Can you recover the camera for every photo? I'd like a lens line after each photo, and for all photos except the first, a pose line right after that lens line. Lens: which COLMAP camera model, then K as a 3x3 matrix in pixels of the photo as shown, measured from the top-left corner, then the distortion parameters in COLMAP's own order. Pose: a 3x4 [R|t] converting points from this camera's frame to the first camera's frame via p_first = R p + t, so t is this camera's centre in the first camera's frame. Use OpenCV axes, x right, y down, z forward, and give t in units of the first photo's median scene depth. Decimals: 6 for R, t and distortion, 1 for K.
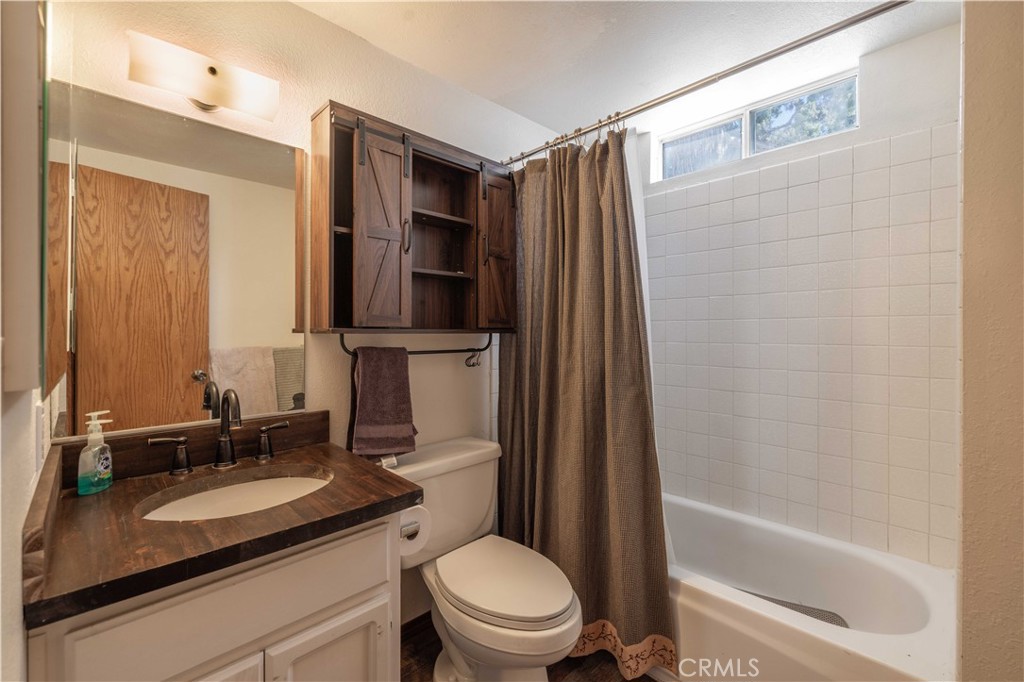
lens RADIAL K [[432.4, 0, 518.5], [0, 432.4, 336.2], [0, 0, 1]] dist [0.008942, 0.000289]
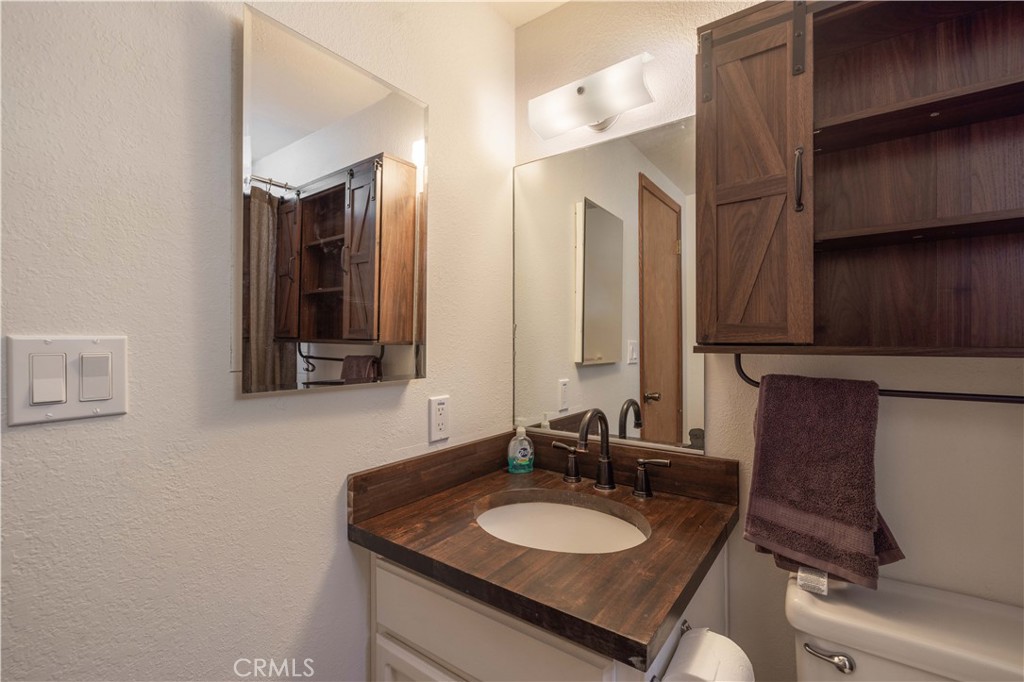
lens RADIAL K [[432.4, 0, 515.8], [0, 432.4, 344.6], [0, 0, 1]] dist [0.008942, 0.000289]
pose [[0.168087, -0.003506, -0.985766, 0.244951], [-0.014988, 0.999869, -0.006112, -0.011996], [0.985658, 0.015802, 0.168013, 0.642804]]
